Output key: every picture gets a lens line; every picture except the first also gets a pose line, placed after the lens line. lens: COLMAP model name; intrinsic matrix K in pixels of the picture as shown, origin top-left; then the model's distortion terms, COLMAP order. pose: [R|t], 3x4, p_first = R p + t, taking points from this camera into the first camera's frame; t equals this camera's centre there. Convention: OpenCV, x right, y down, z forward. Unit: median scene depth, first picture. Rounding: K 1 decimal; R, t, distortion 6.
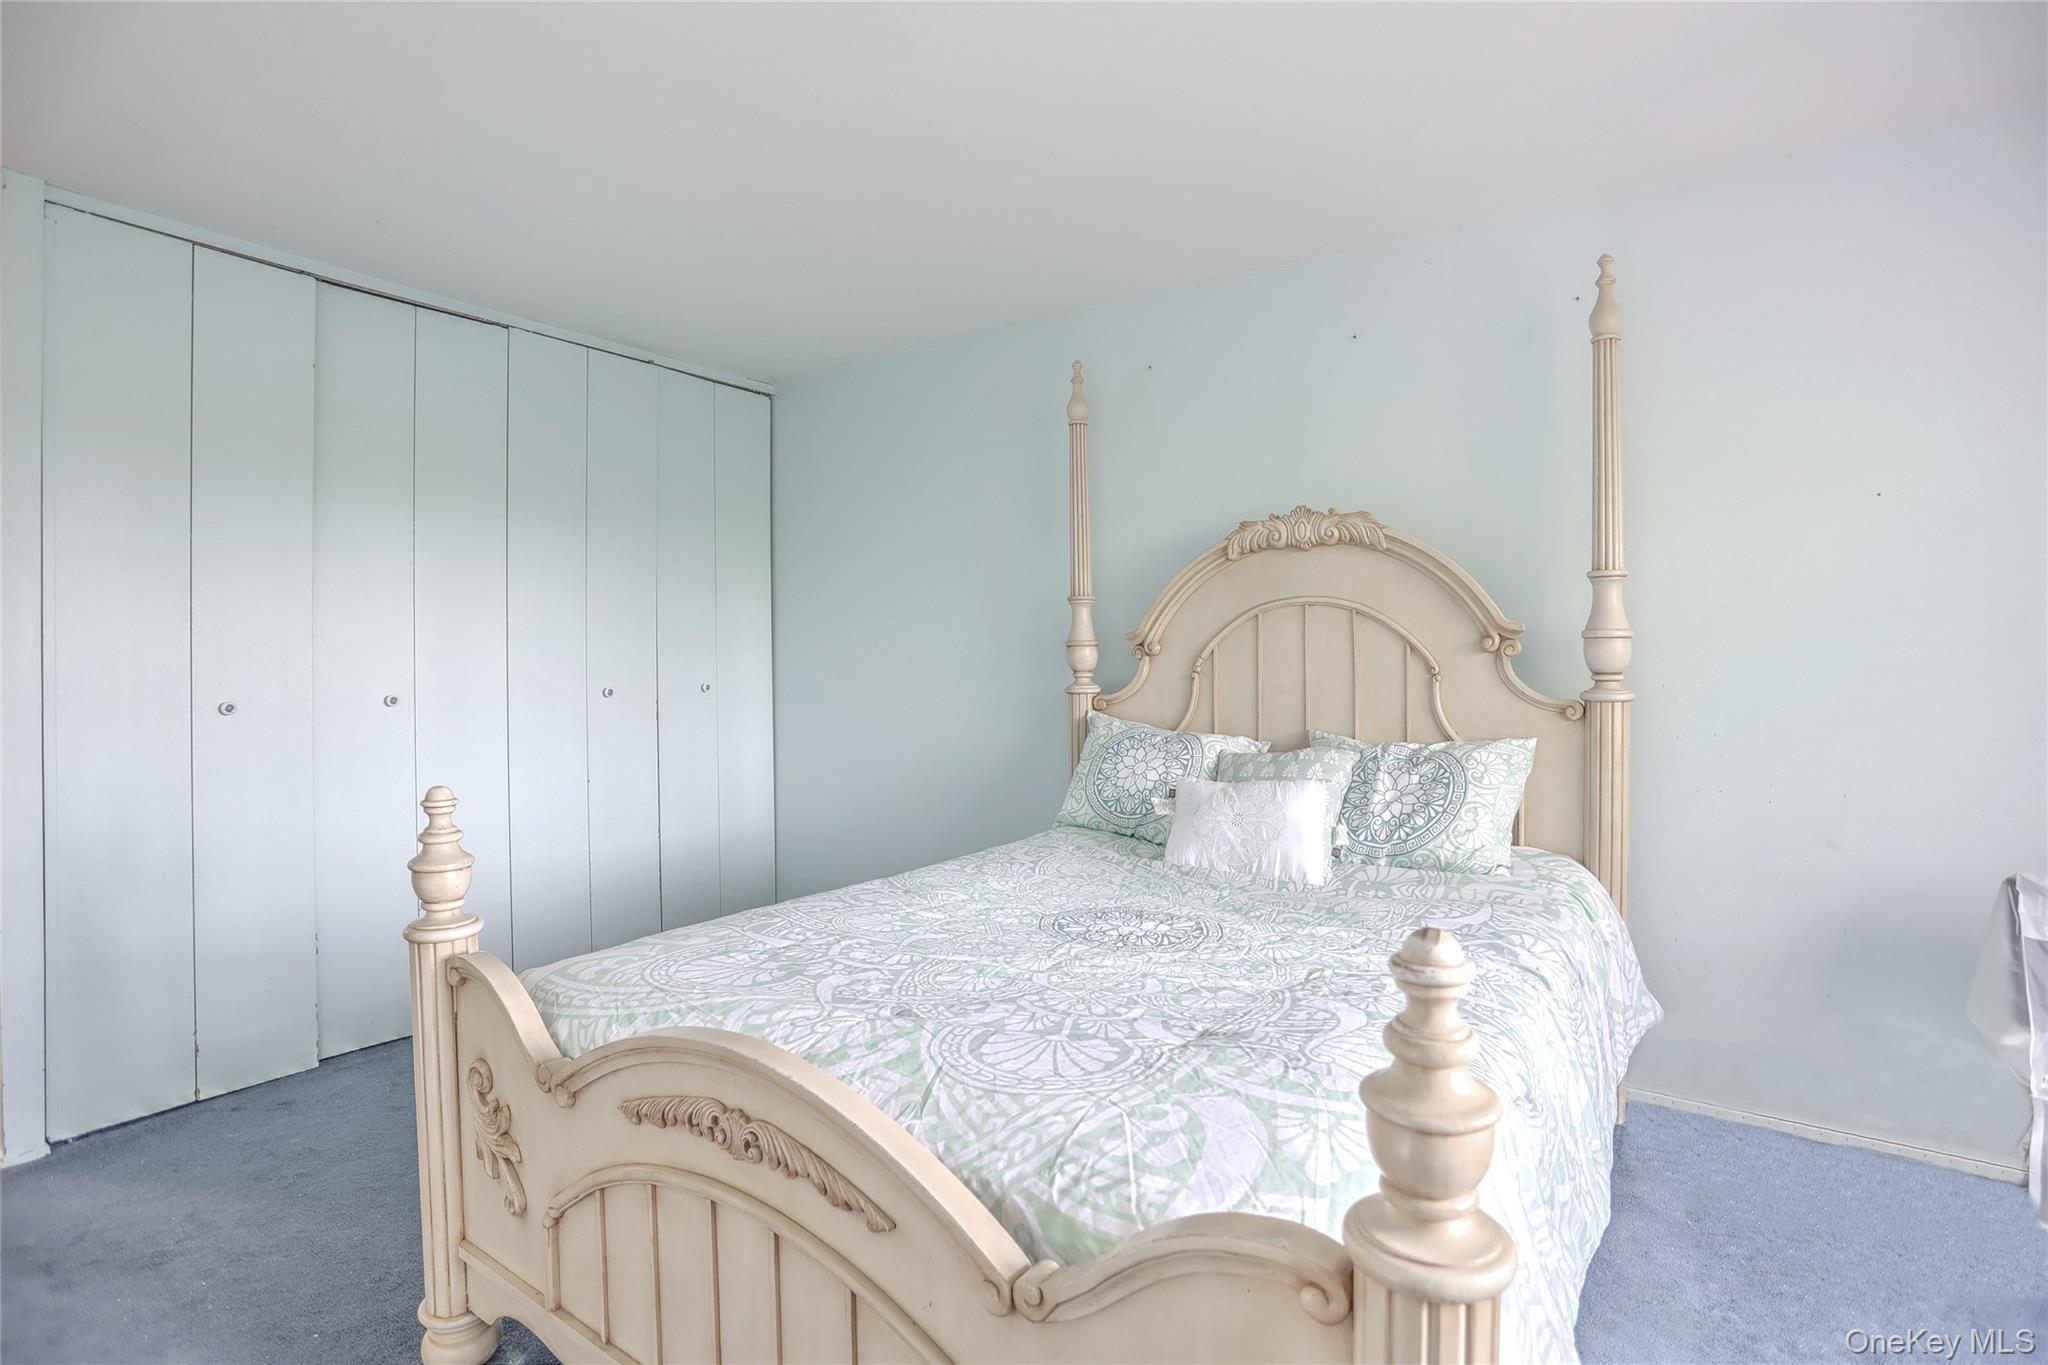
lens RADIAL K [[996.4, 0, 1007.9], [0, 996.4, 686.0], [0, 0, 1]] dist [-0.049993, 0.014354]
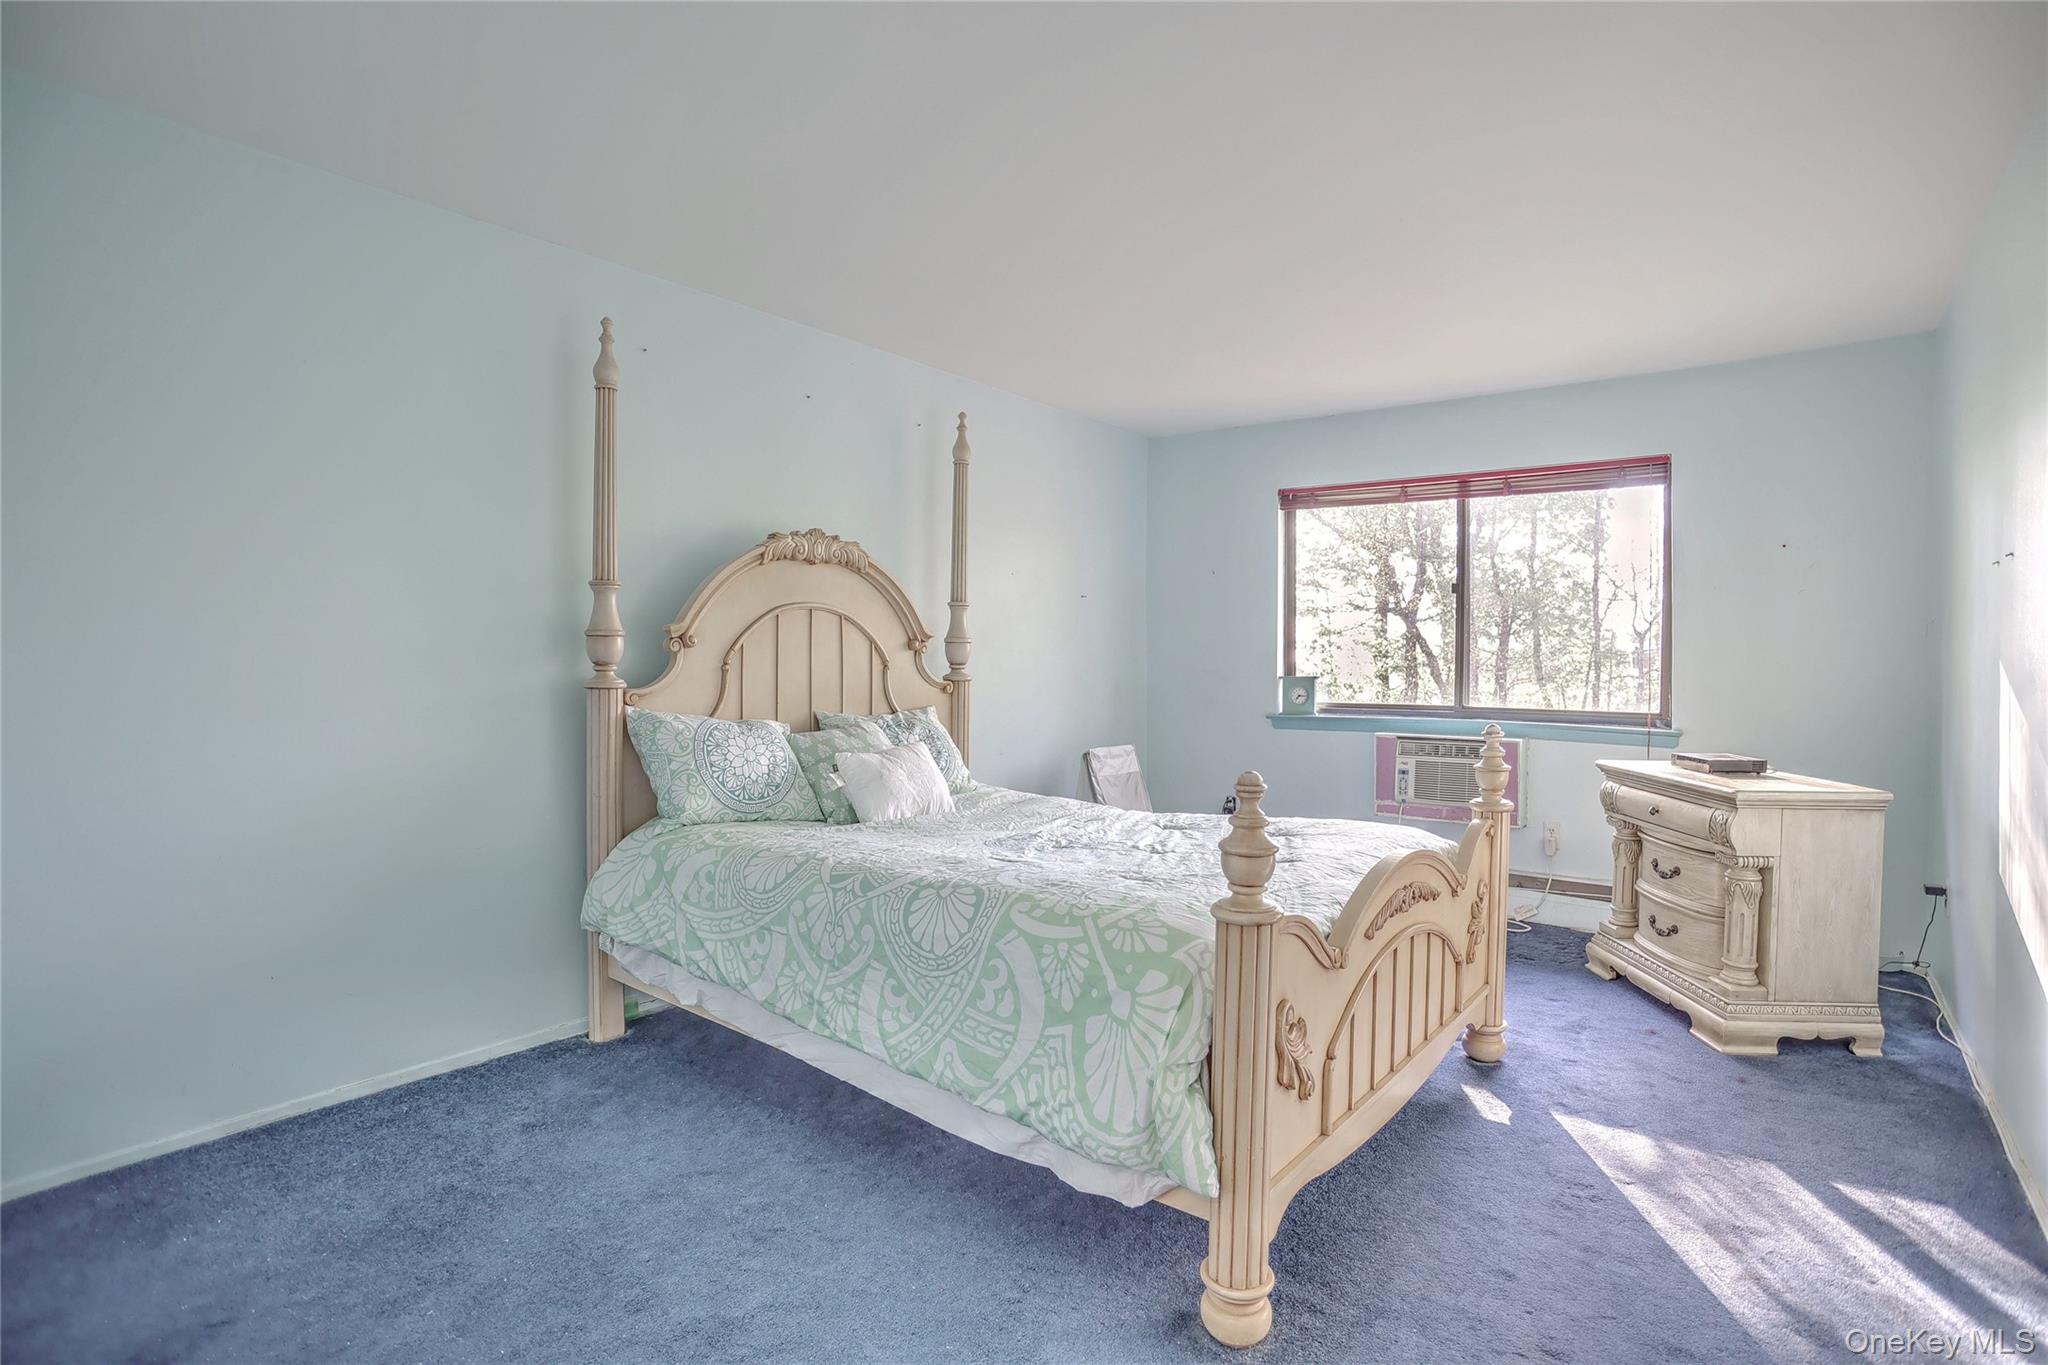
lens RADIAL K [[996.4, 0, 1007.5], [0, 996.4, 667.8], [0, 0, 1]] dist [-0.049993, 0.014354]
pose [[0.105343, -0.007818, 0.994405, -0.902859], [0.017619, 0.999827, 0.005994, -0.011768], [-0.994280, 0.016889, 0.105463, 0.630025]]
